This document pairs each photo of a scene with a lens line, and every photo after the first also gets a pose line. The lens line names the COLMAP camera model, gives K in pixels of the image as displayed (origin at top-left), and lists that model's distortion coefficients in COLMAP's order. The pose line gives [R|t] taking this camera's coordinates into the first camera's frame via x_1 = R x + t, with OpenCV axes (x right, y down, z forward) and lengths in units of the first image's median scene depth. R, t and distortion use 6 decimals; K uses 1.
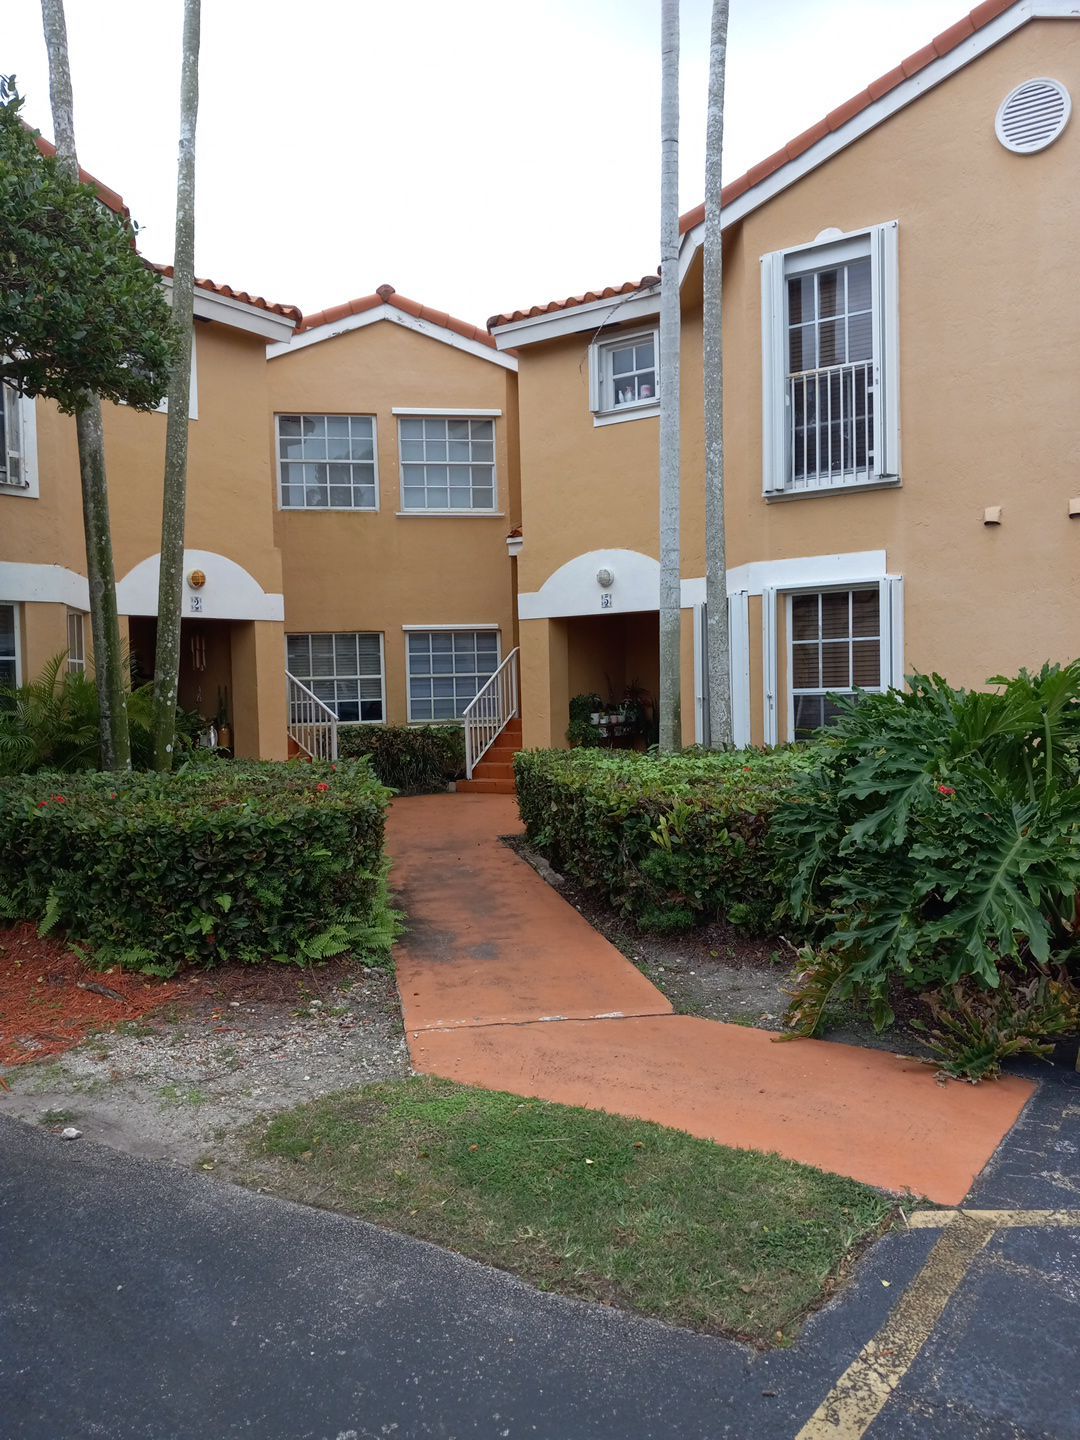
lens RADIAL K [[1136.4, 0, 542.2], [0, 1136.4, 716.8], [0, 0, 1]] dist [-0.011138, -0.001453]
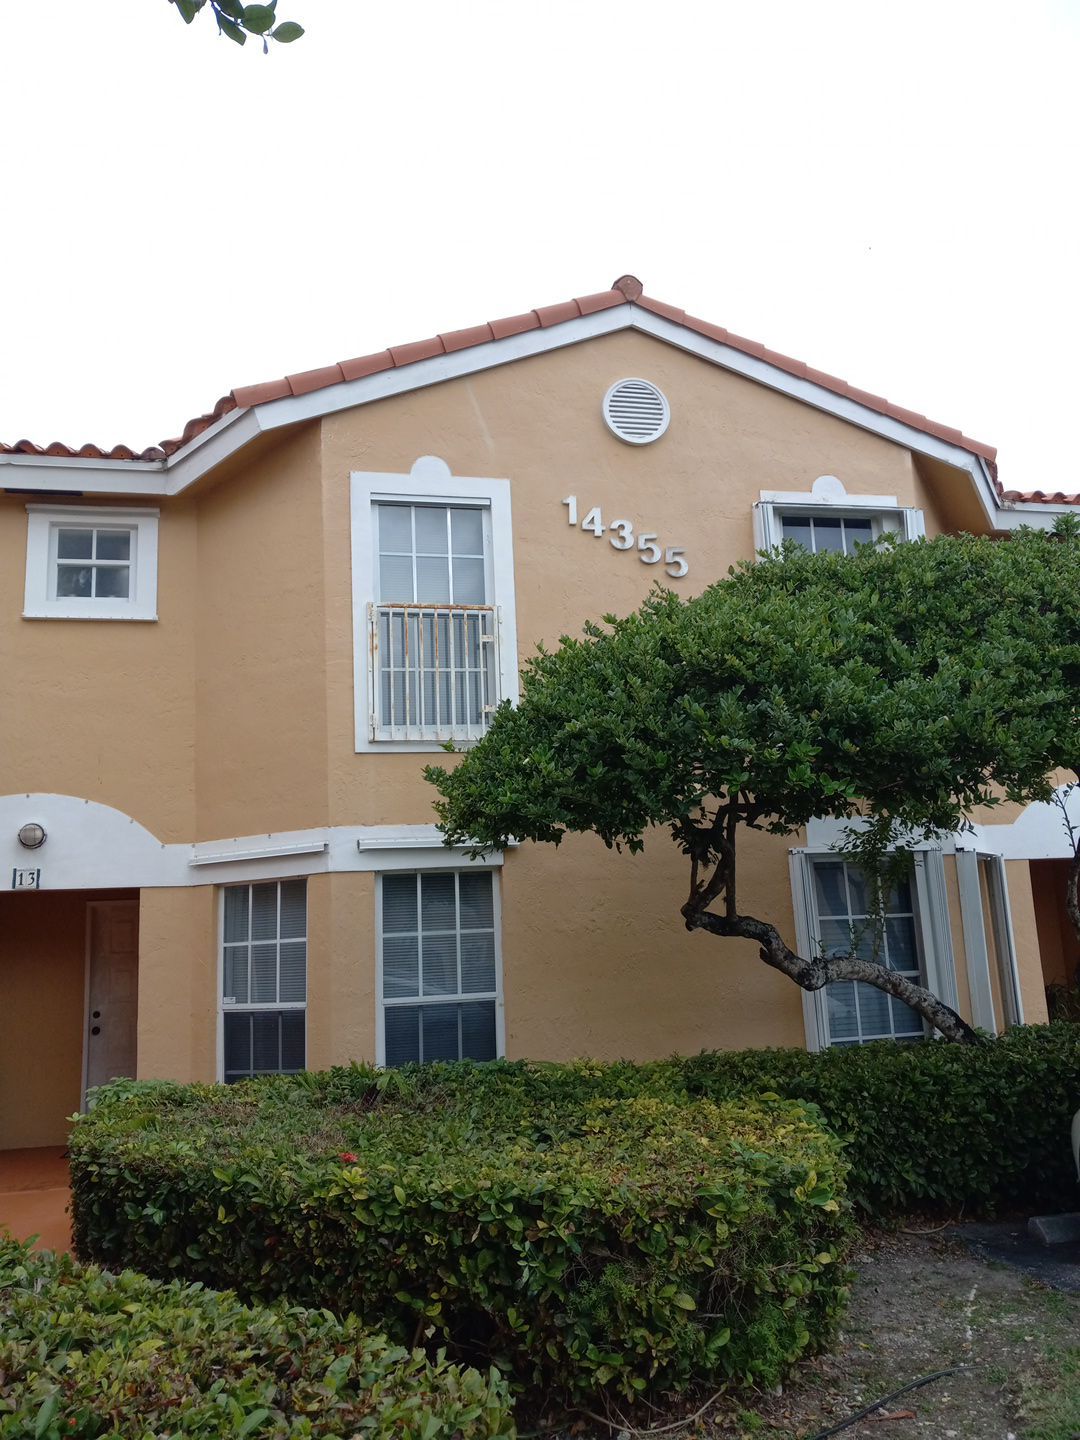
lens RADIAL K [[1225.4, 0, 539.1], [0, 1225.4, 719.3], [0, 0, 1]] dist [0.001363, 0.002125]
pose [[0.683029, 0.153357, 0.714110, -0.332565], [0.043940, 0.967310, -0.249760, 0.007119], [-0.729068, 0.201971, 0.653962, 0.356379]]
